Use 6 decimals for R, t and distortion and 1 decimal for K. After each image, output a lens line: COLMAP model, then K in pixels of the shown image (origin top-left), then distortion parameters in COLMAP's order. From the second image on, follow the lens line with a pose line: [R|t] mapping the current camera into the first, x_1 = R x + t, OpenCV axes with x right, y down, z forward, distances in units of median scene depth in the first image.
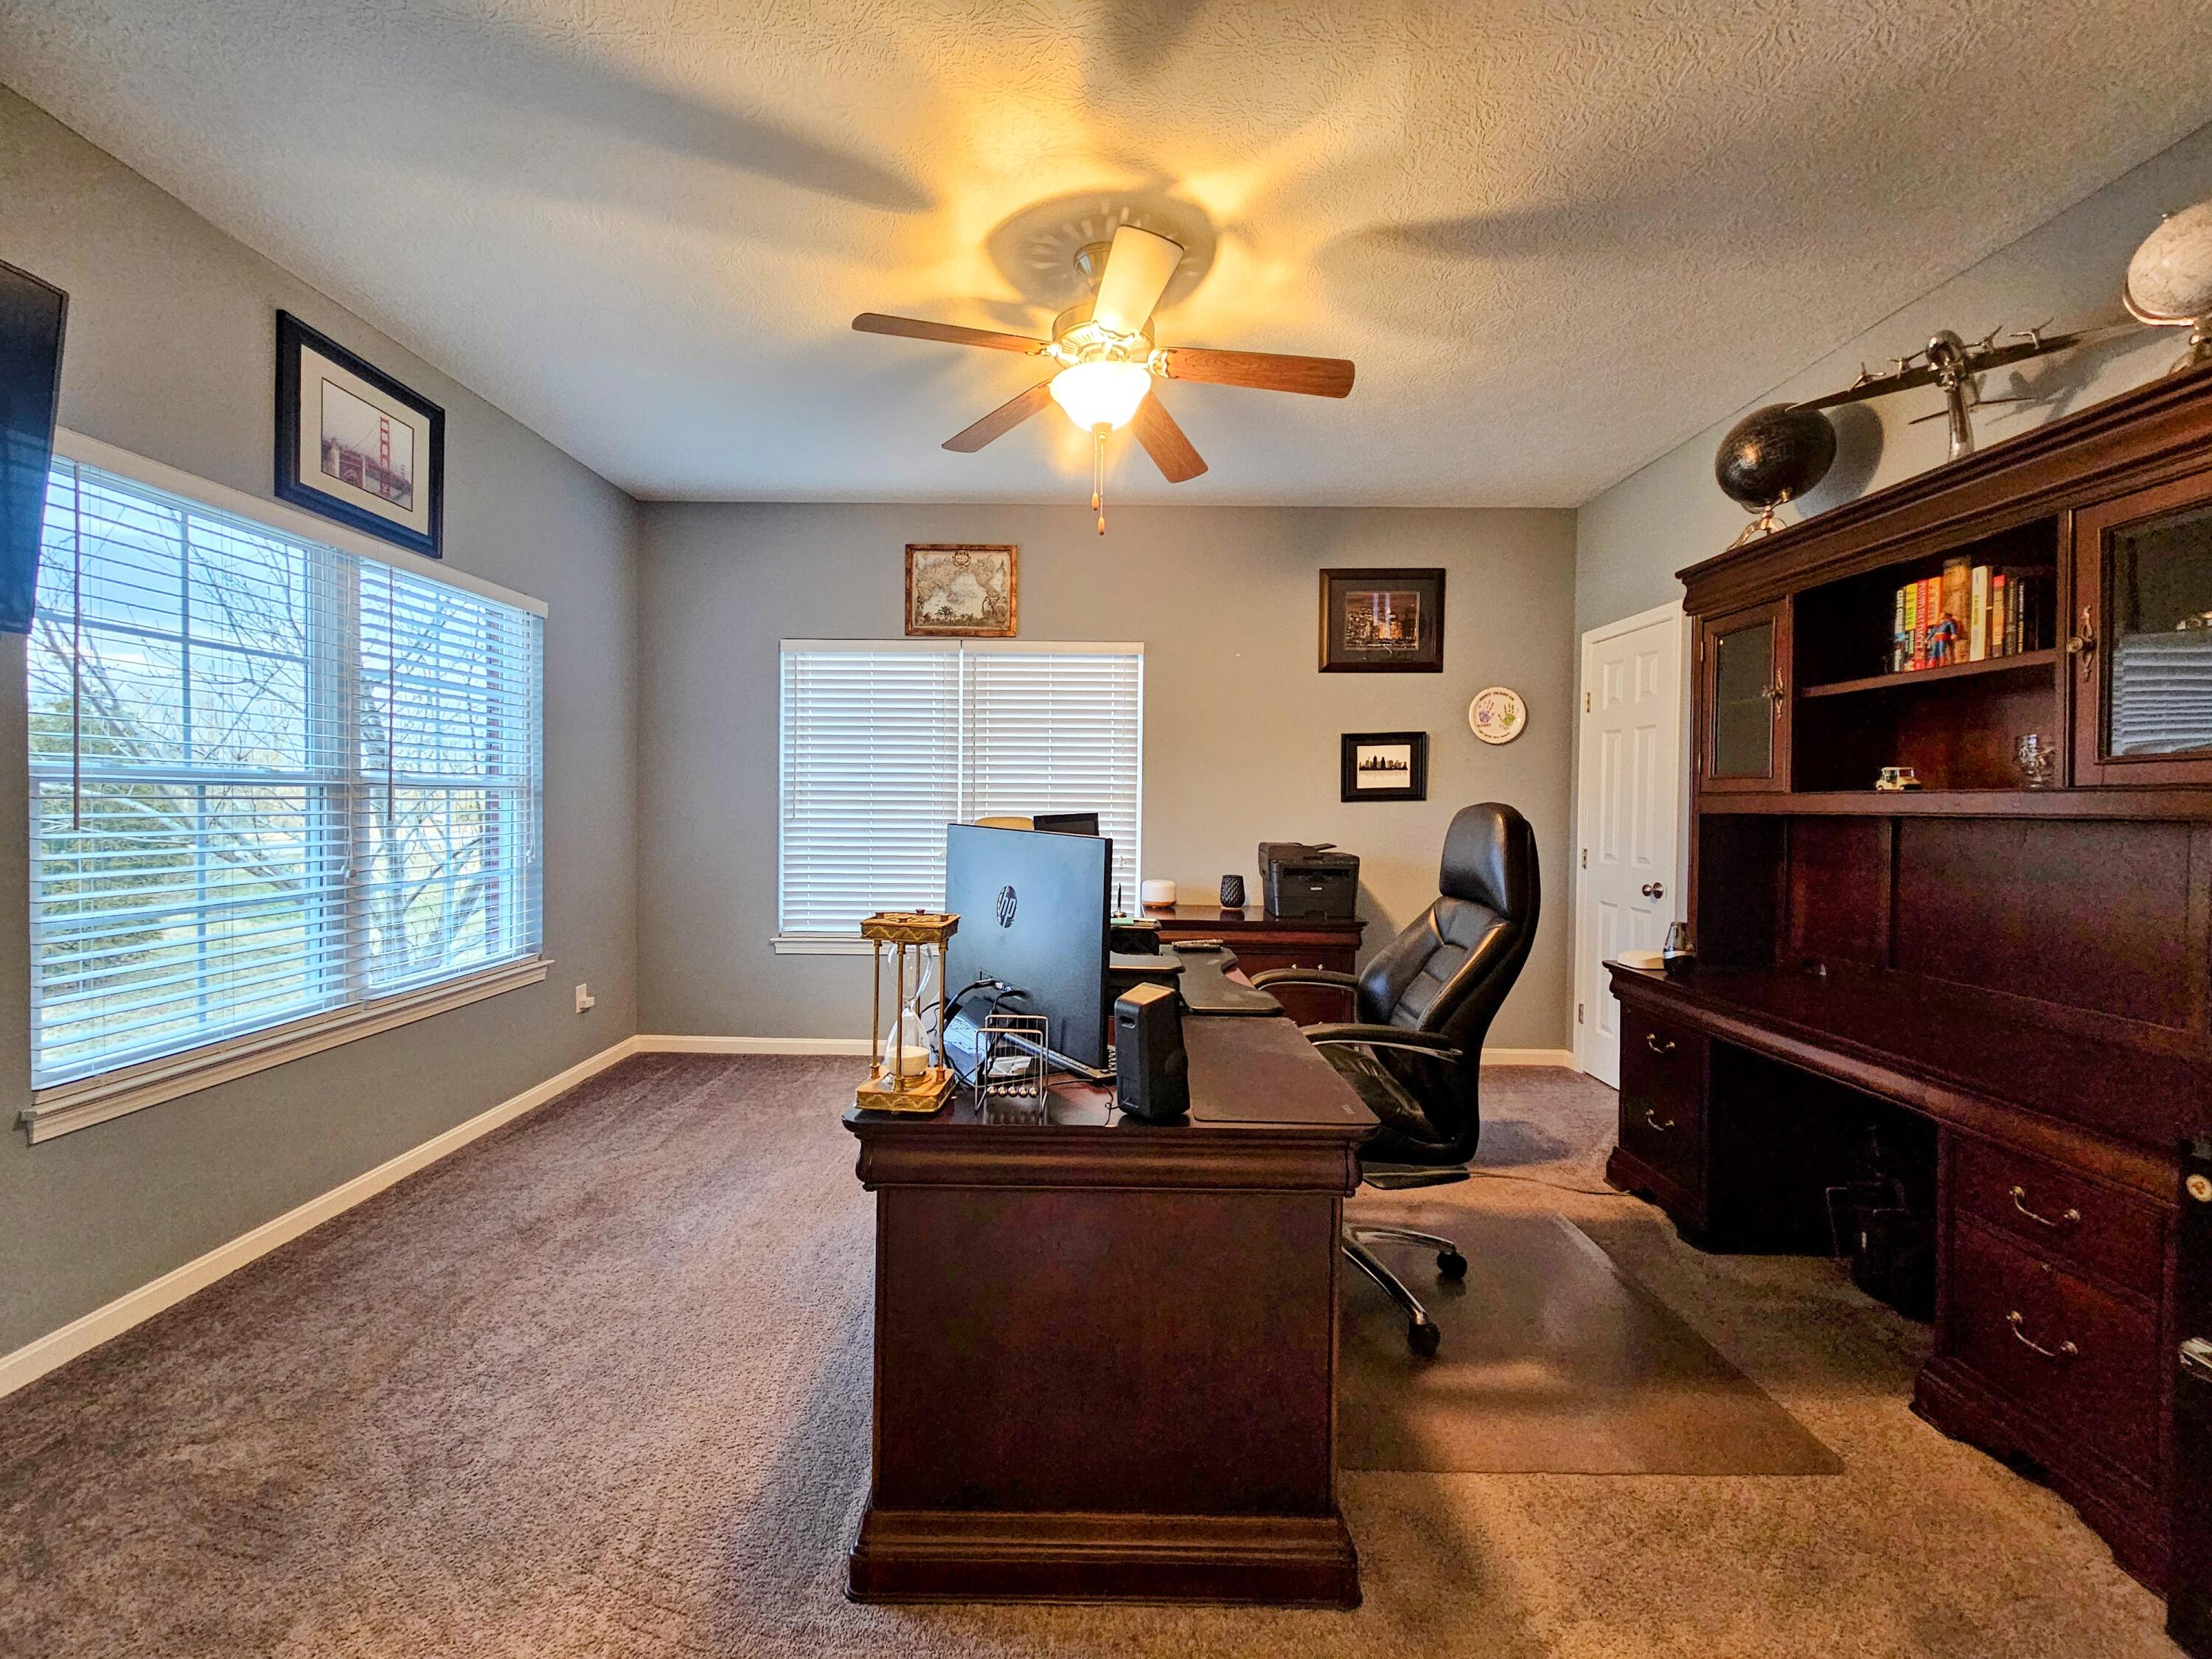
lens RADIAL K [[901.5, 0, 1085.2], [0, 901.5, 825.7], [0, 0, 1]] dist [-0.003995, -0.000331]
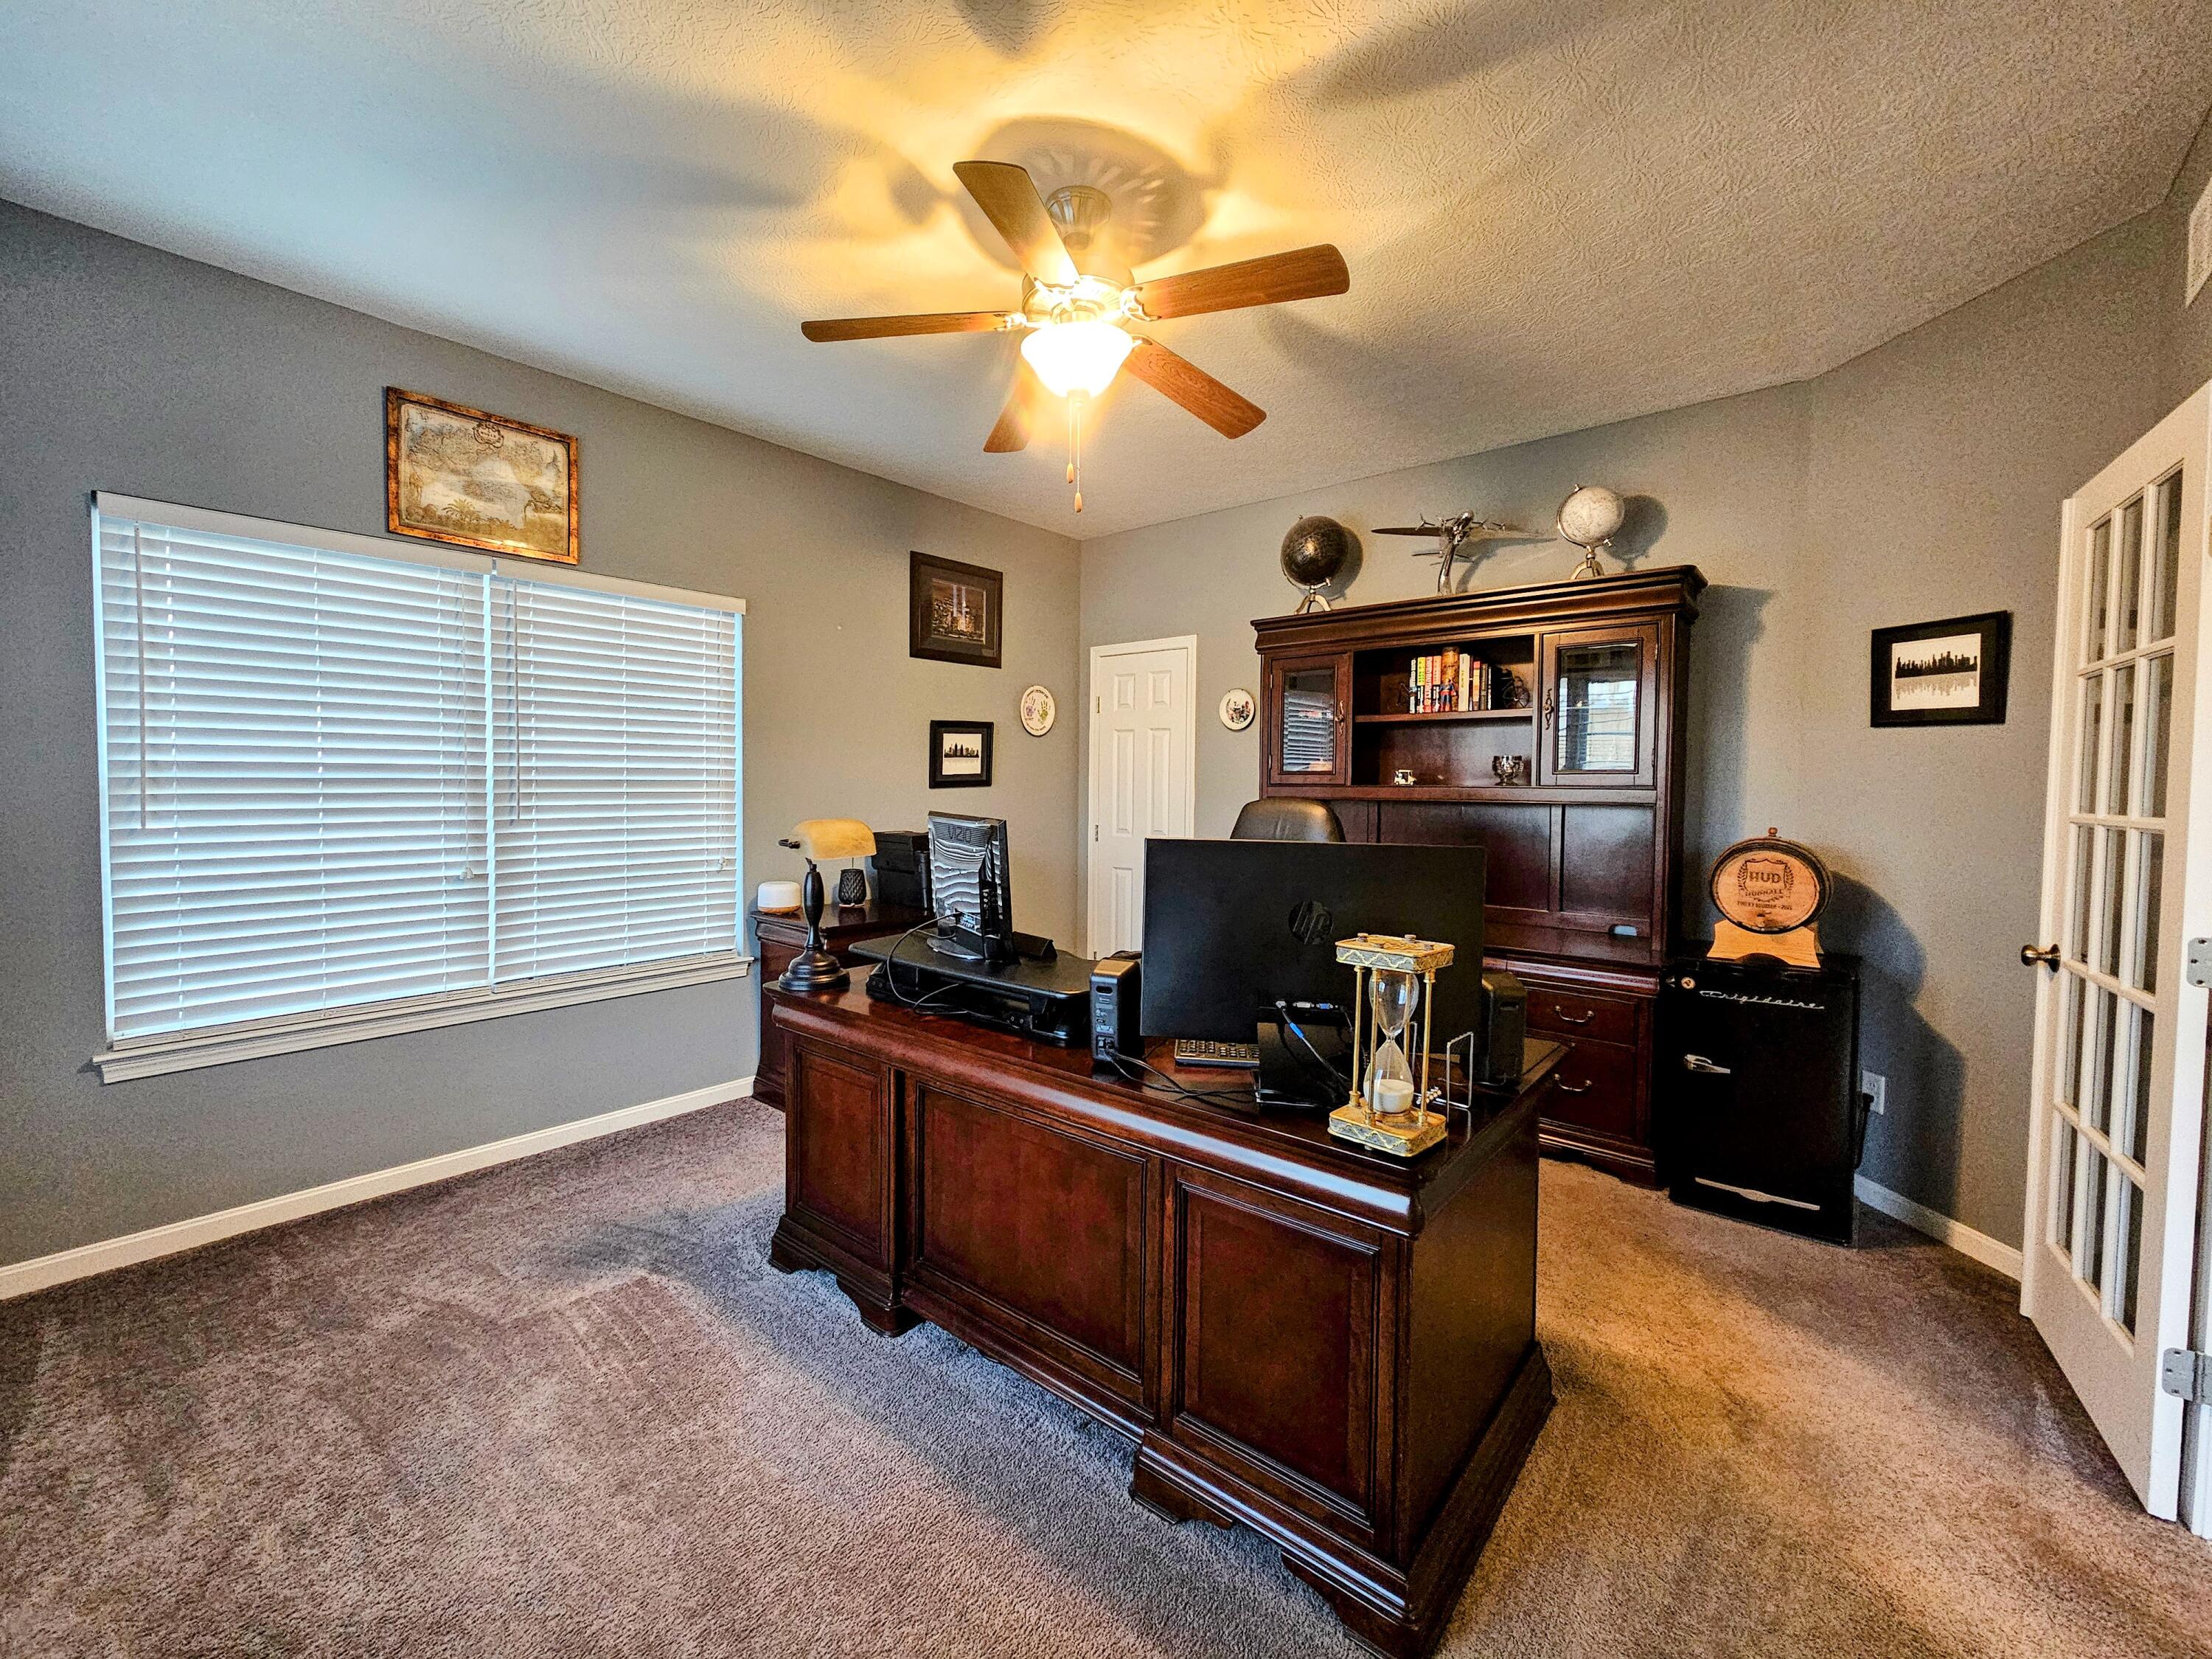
lens RADIAL K [[901.5, 0, 1090.1], [0, 901.5, 822.4], [0, 0, 1]] dist [-0.003995, -0.000331]
pose [[0.640545, -0.039675, 0.766895, -0.379061], [0.017761, 0.999163, 0.036857, -0.022336], [-0.767715, -0.009988, 0.640713, 0.218735]]
